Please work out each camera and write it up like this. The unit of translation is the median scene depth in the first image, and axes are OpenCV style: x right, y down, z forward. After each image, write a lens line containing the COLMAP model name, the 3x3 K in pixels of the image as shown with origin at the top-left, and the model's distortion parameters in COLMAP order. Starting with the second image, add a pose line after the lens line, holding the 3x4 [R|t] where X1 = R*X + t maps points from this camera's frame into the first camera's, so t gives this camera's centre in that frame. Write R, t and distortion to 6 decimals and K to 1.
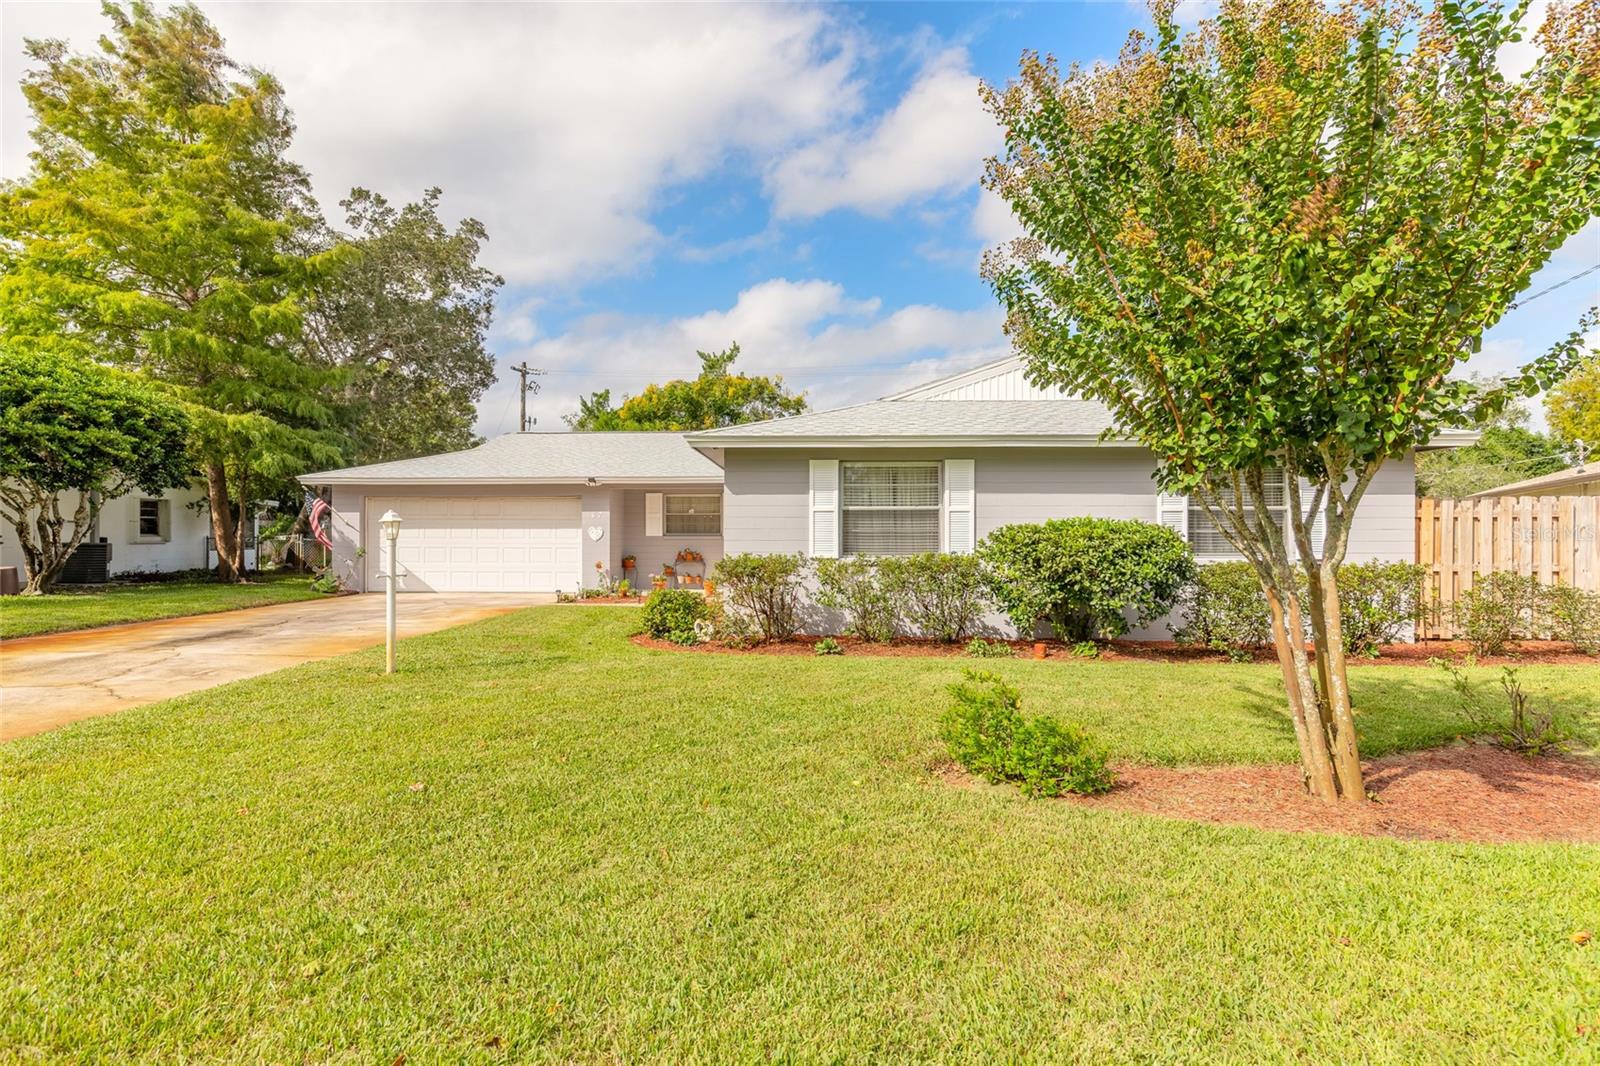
lens RADIAL K [[742.9, 0, 807.8], [0, 742.9, 534.6], [0, 0, 1]] dist [-0.012528, -0.000060]
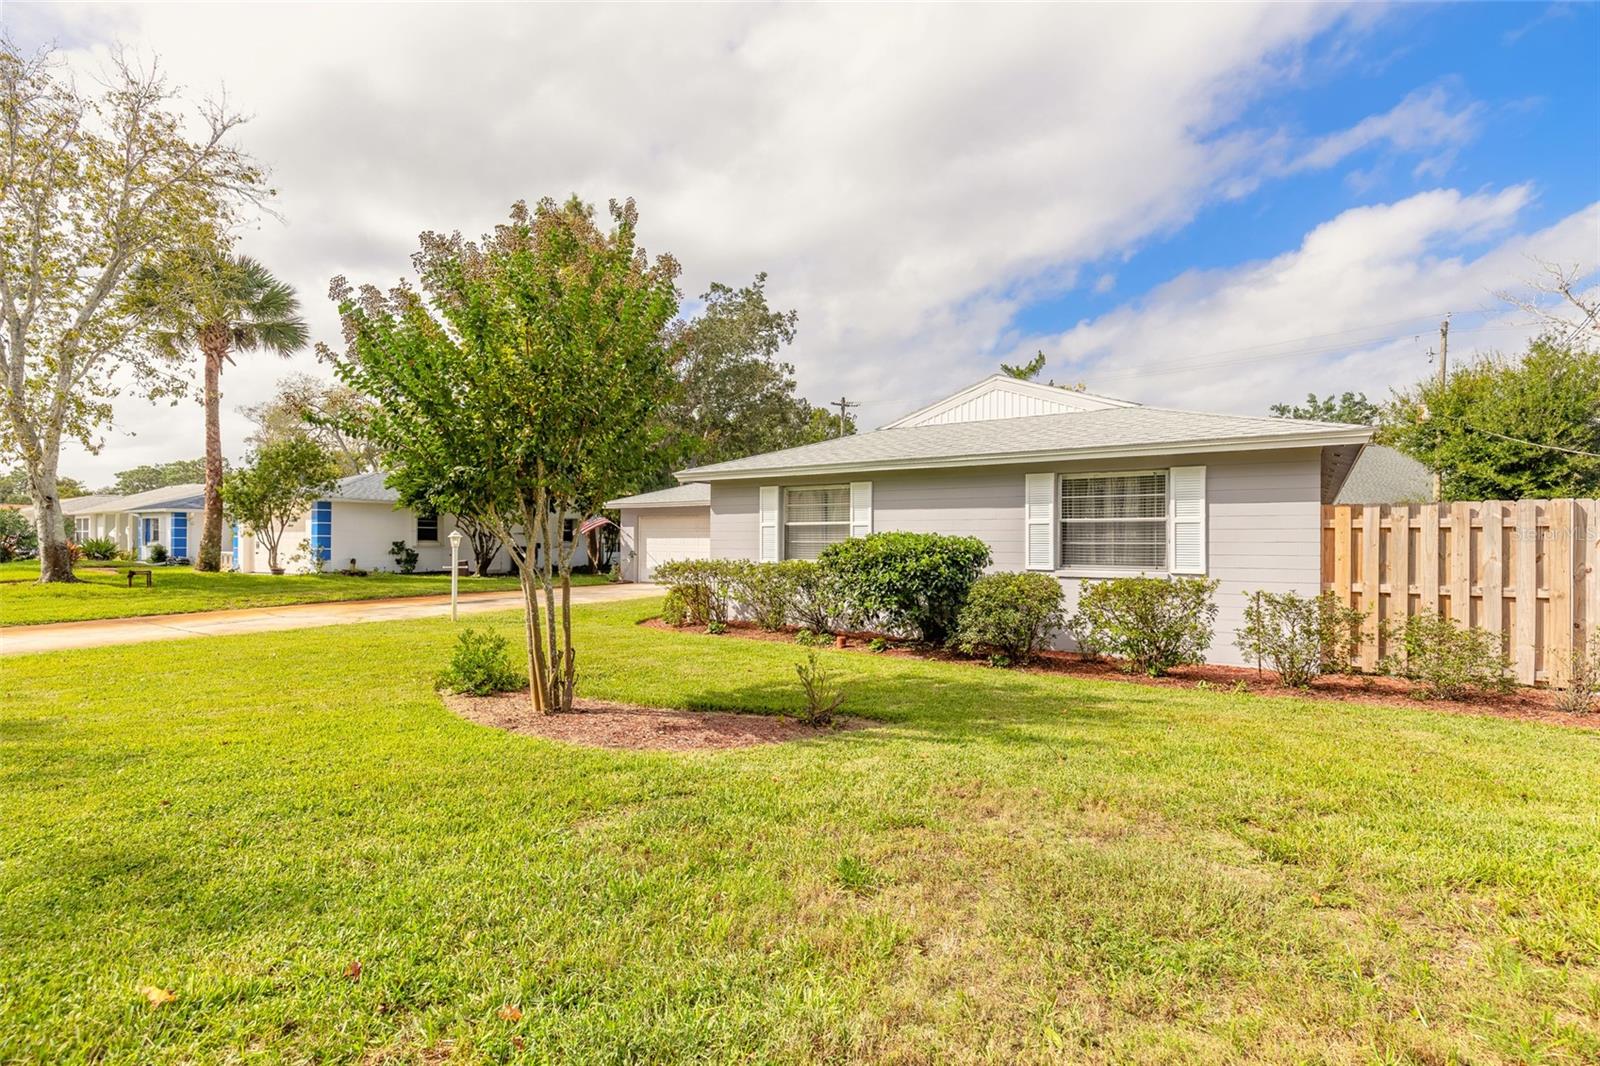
lens RADIAL K [[742.9, 0, 800.0], [0, 742.9, 540.4], [0, 0, 1]] dist [-0.012528, -0.000060]
pose [[0.829234, 0.004999, -0.558879, 0.475974], [-0.010571, 0.999921, -0.006741, 0.001245], [0.558802, 0.011498, 0.829222, -0.024628]]
